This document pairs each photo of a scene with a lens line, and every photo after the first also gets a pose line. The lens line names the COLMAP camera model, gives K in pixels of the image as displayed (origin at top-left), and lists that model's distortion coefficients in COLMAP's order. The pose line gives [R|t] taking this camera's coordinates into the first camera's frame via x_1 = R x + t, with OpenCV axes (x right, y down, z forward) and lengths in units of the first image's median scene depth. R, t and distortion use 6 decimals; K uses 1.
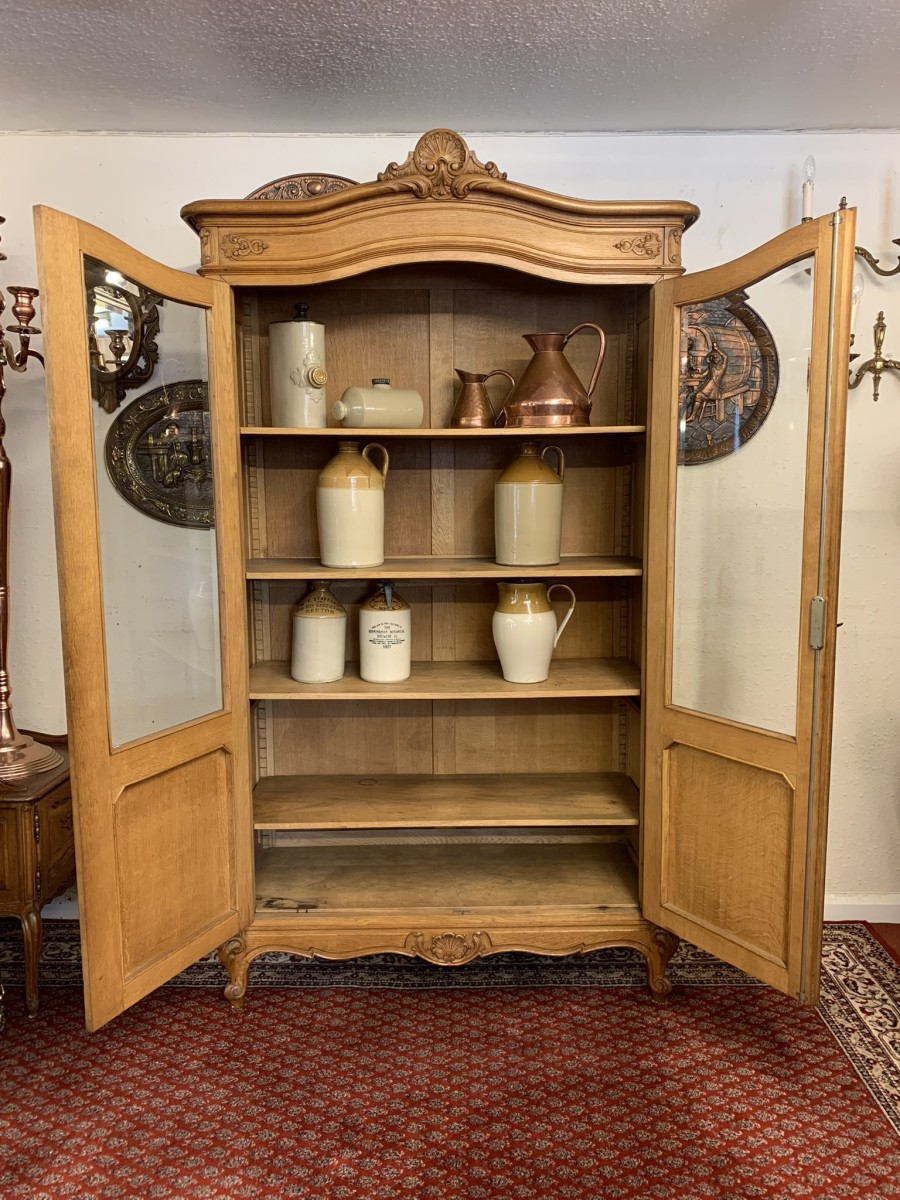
lens RADIAL K [[919.7, 0, 446.9], [0, 919.7, 588.9], [0, 0, 1]] dist [0.018277, -0.014987]
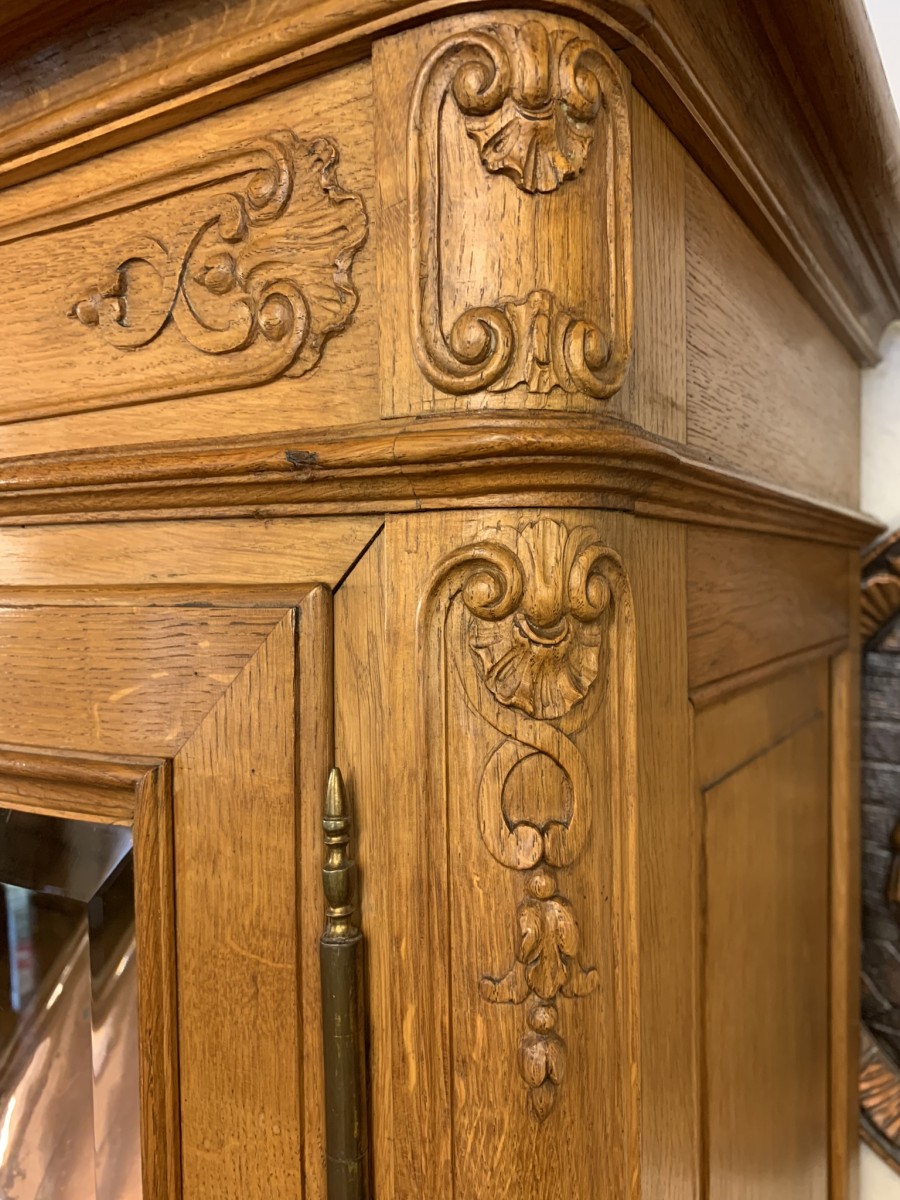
lens RADIAL K [[952.4, 0, 491.4], [0, 952.4, 620.1], [0, 0, 1]] dist [-0.007923, -0.033103]
pose [[0.859245, 0.020923, -0.511137, 0.272977], [-0.061577, 0.996129, -0.062739, -0.297083], [0.507845, 0.085383, 0.857207, 0.843002]]
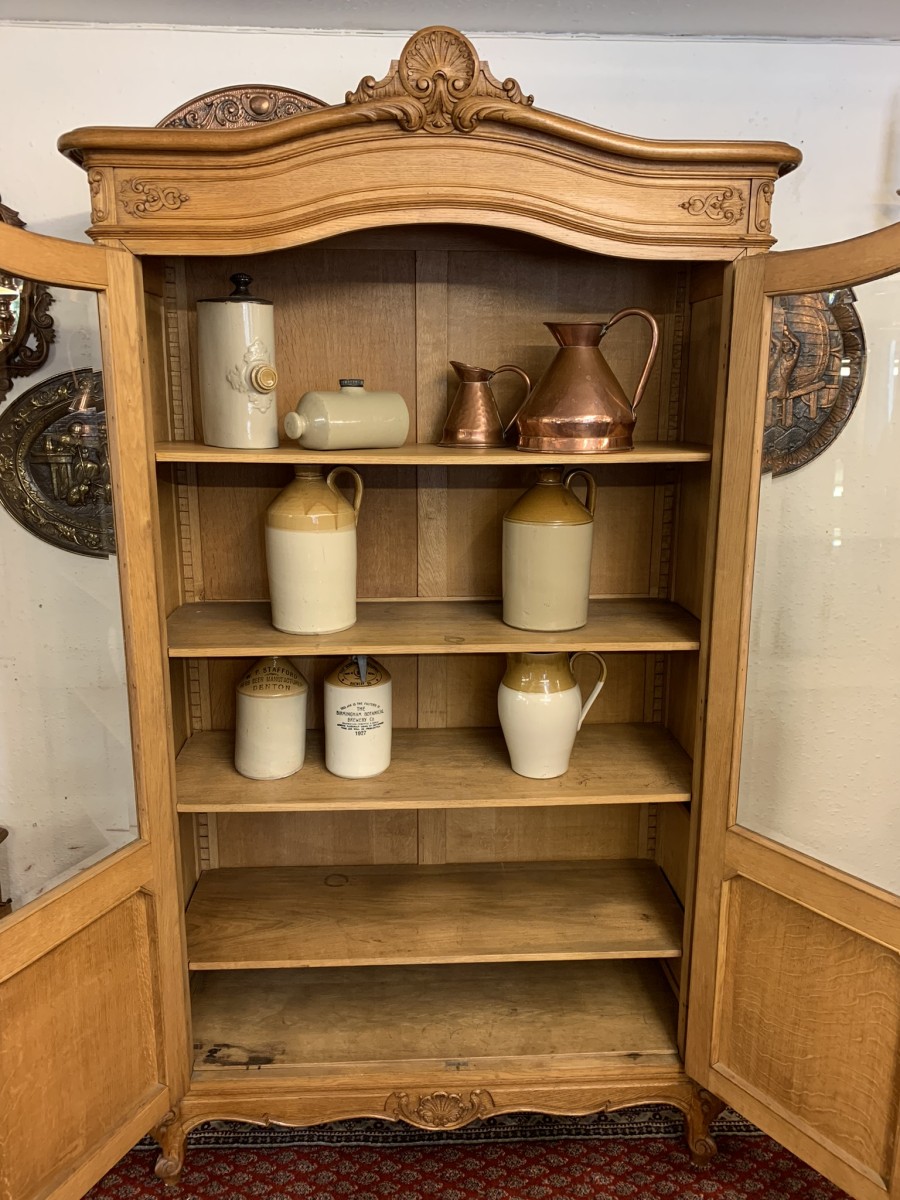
lens RADIAL K [[919.7, 0, 451.7], [0, 919.7, 589.1], [0, 0, 1]] dist [0.018277, -0.014987]
pose [[0.999314, 0.002220, 0.036954, -0.018561], [-0.005428, 0.996198, 0.086946, -0.126274], [-0.036621, -0.087087, 0.995527, 0.249190]]
